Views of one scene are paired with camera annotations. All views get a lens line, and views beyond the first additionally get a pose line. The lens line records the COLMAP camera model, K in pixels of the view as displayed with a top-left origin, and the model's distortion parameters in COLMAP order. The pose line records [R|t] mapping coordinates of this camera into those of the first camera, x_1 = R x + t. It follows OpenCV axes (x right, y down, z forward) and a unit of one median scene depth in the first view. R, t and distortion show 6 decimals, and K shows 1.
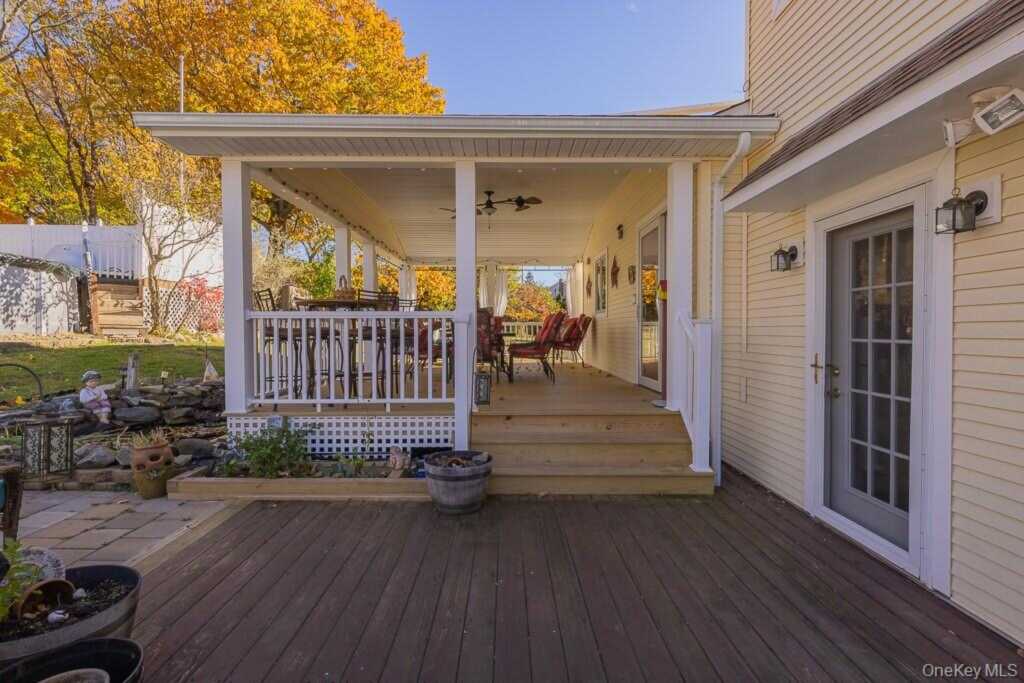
lens RADIAL K [[531.3, 0, 512.0], [0, 531.3, 341.5], [0, 0, 1]] dist [0.003266, 0.000286]
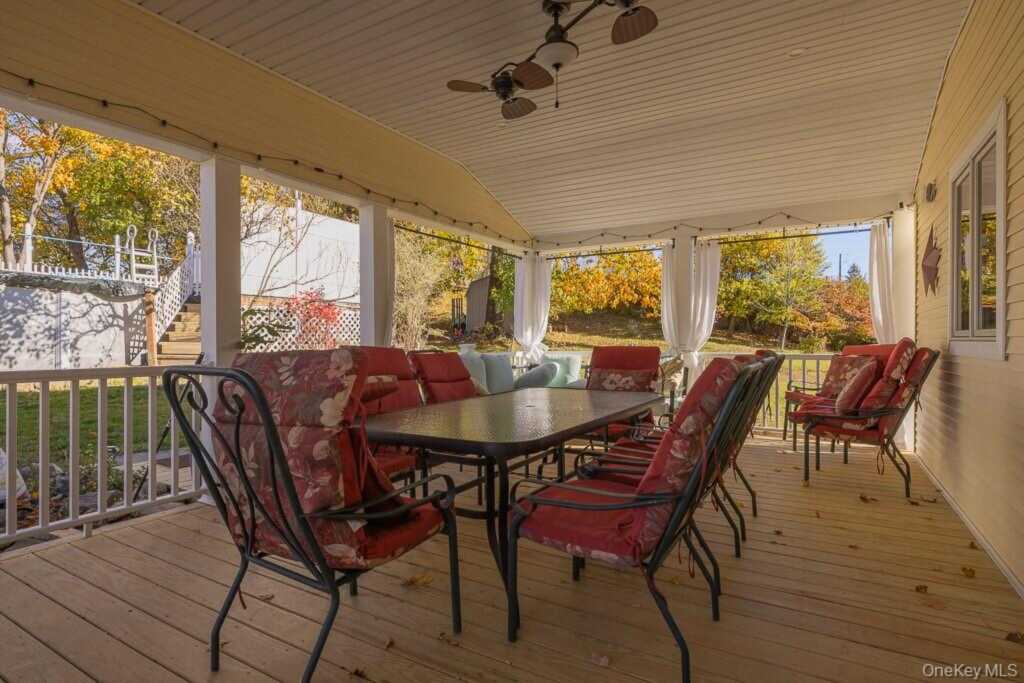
lens RADIAL K [[531.3, 0, 512.0], [0, 531.3, 341.5], [0, 0, 1]] dist [0.003266, 0.000286]
pose [[0.854370, -0.000660, -0.519665, 0.090812], [-0.004061, 0.999960, -0.007946, -0.045281], [0.519650, 0.008899, 0.854333, 0.550824]]
